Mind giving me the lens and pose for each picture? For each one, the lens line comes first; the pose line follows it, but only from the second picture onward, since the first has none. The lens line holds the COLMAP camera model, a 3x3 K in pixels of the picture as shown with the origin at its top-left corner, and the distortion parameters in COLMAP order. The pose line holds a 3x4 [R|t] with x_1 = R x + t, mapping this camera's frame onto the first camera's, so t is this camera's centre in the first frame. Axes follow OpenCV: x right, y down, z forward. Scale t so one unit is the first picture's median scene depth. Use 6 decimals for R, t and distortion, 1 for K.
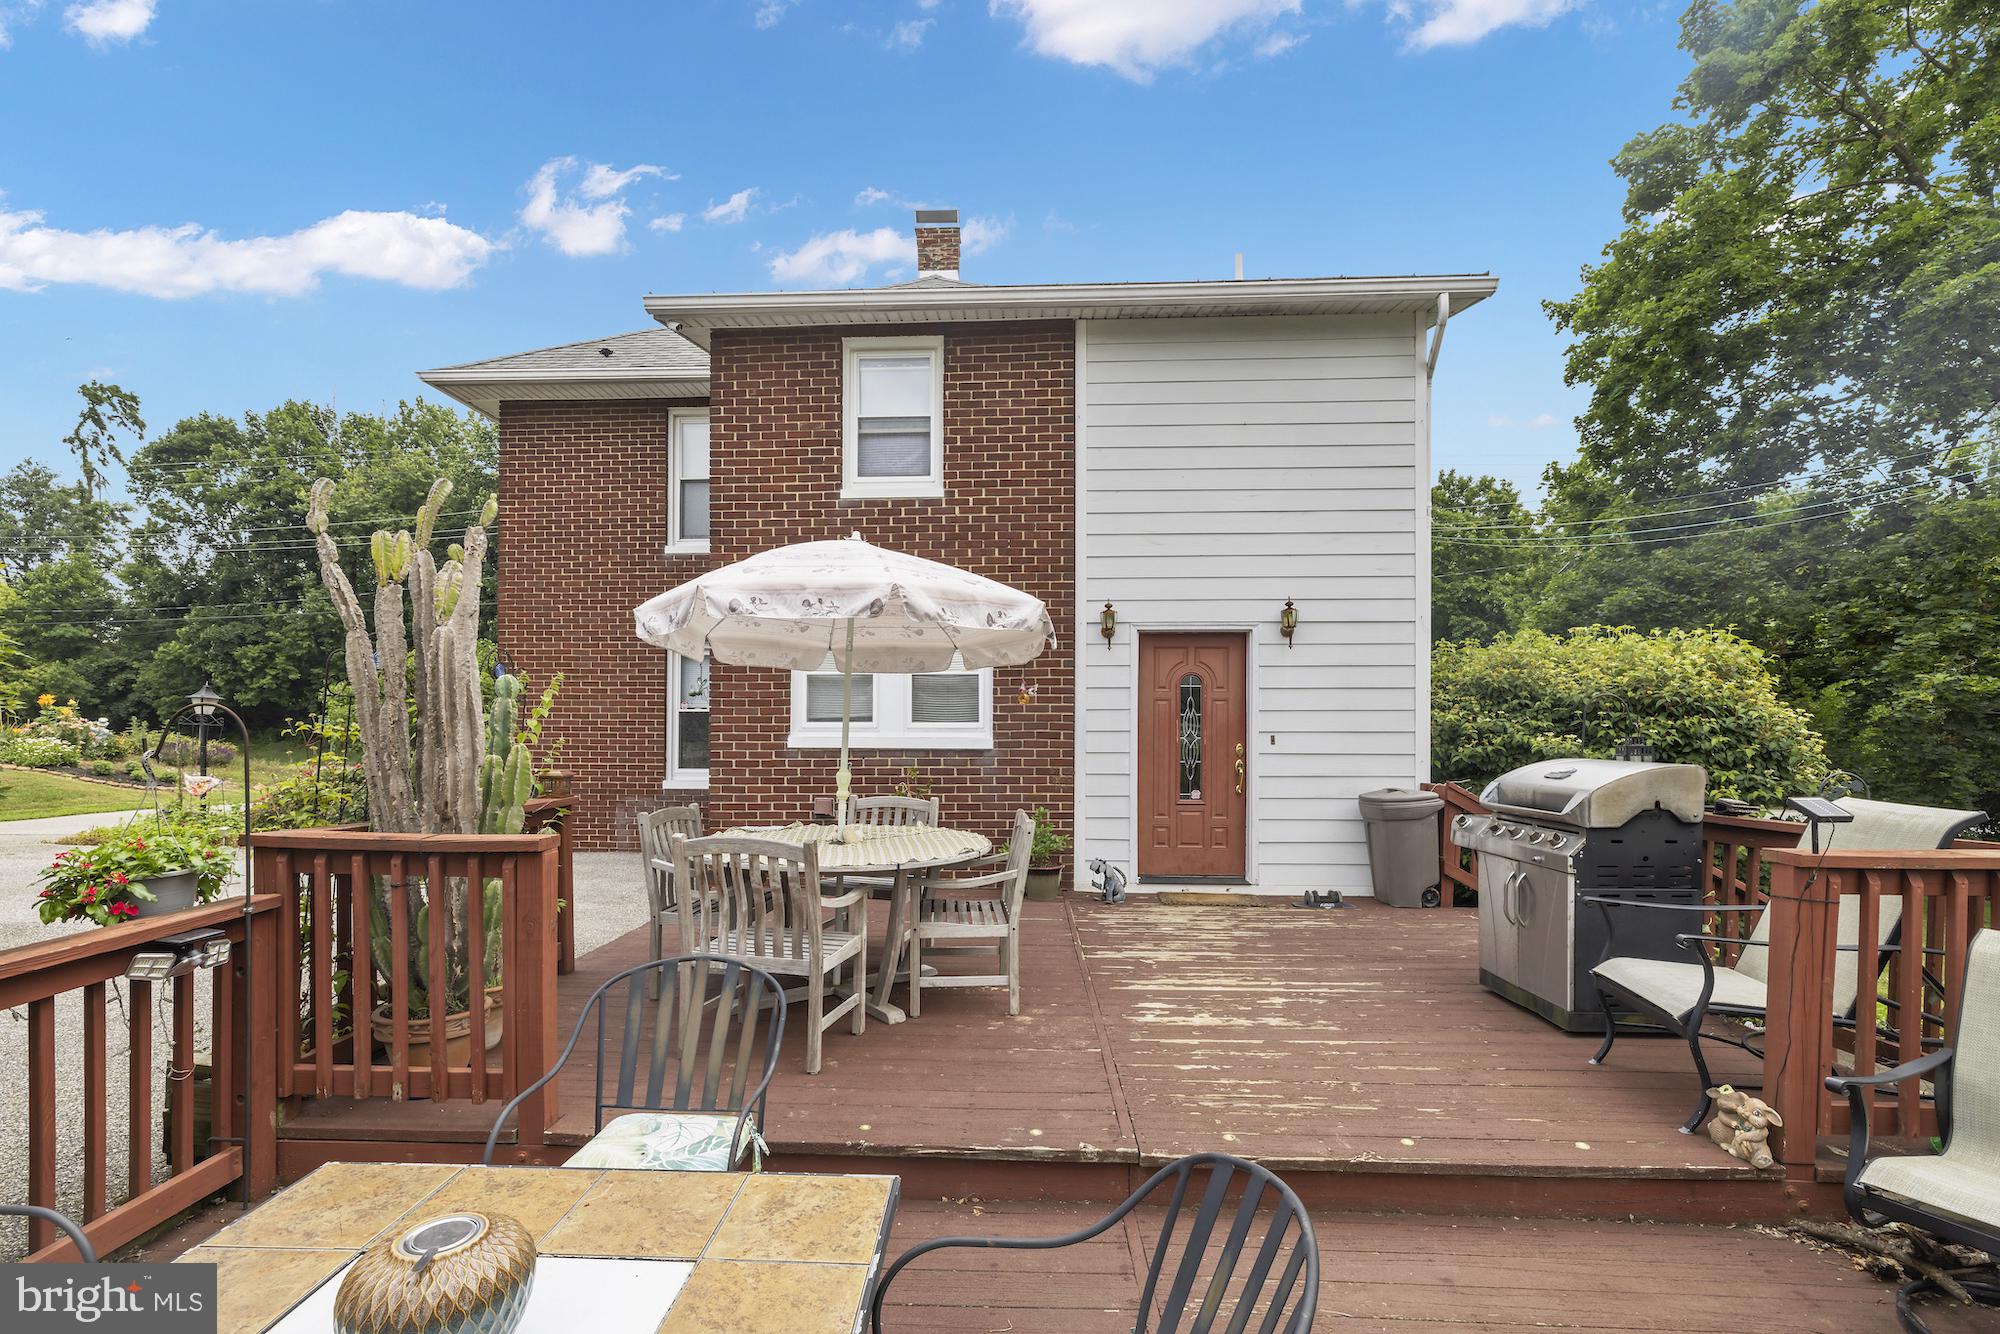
lens RADIAL K [[850.4, 0, 997.5], [0, 850.4, 740.9], [0, 0, 1]] dist [-0.000015, 0.000035]
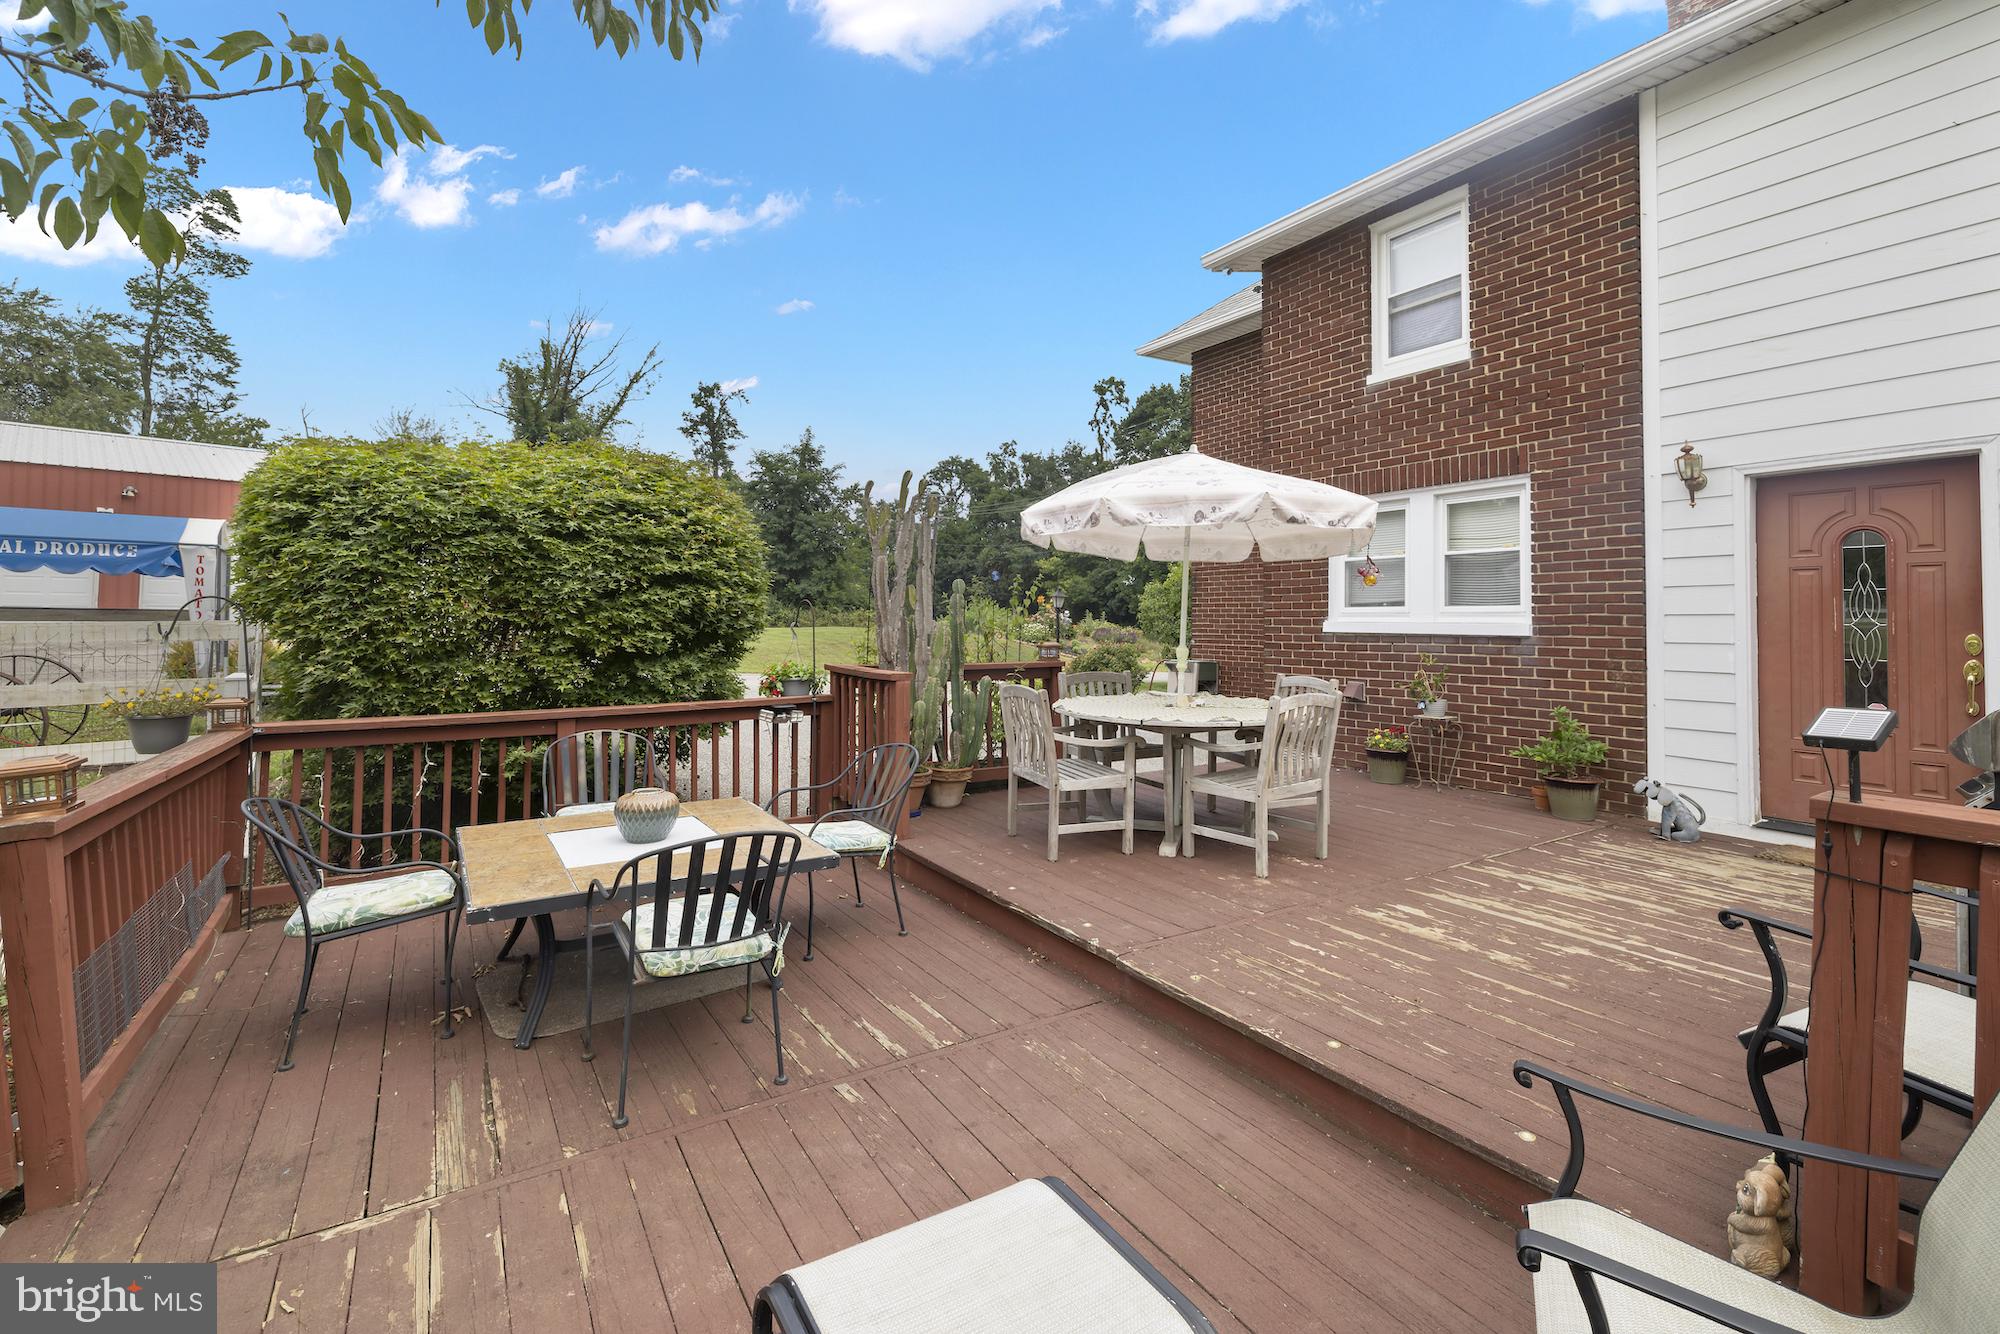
lens RADIAL K [[871.6, 0, 996.9], [0, 871.6, 622.9], [0, 0, 1]] dist [-0.002024, -0.000309]
pose [[0.569168, 0.003109, -0.822216, 0.413021], [-0.009896, 0.999946, -0.003070, 0.004238], [0.822162, 0.009884, 0.569168, 0.054005]]
